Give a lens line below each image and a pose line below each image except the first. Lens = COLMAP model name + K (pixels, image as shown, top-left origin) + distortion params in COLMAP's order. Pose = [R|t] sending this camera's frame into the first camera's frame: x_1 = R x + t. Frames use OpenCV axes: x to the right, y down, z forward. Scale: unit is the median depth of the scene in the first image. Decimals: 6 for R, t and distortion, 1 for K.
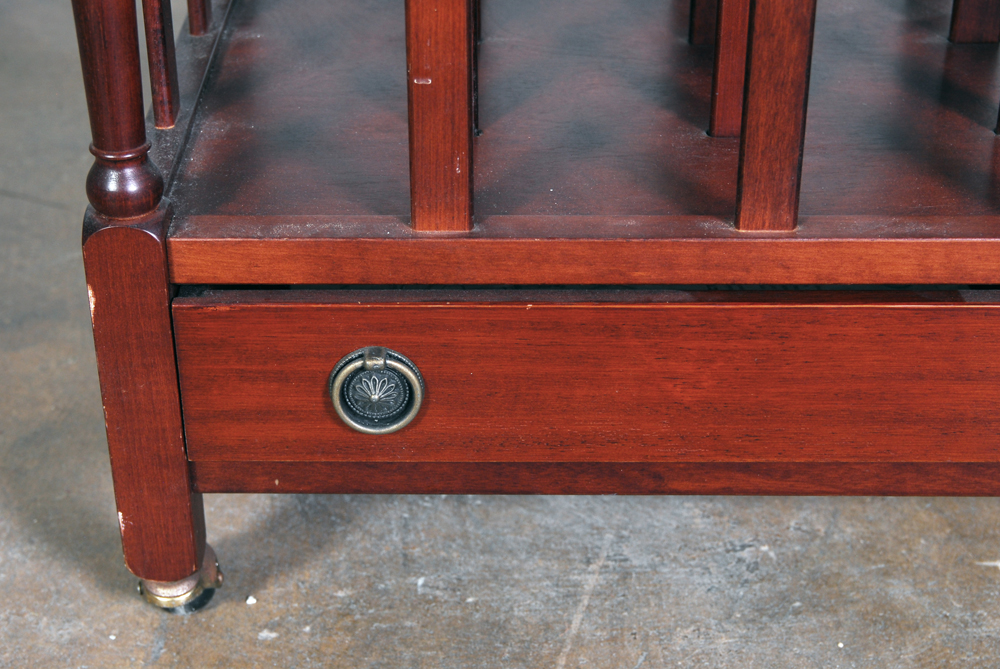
lens RADIAL K [[1930.0, 0, 480.1], [0, 1930.0, 347.4], [0, 0, 1]] dist [0.006024, 0.000000]
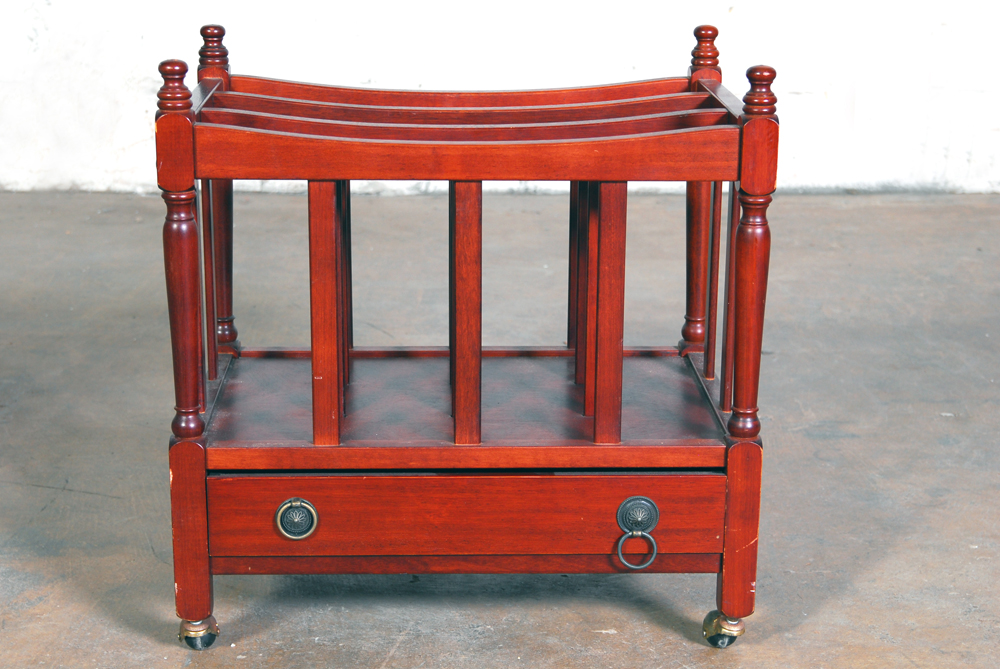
lens RADIAL K [[2061.2, 0, 501.5], [0, 2061.2, 338.8], [0, 0, 1]] dist [0.100327, 0.000000]
pose [[0.998998, -0.000667, 0.044748, 0.075703], [0.012821, 0.962245, -0.271884, 0.470262], [-0.042877, 0.272186, 0.961289, -1.352209]]
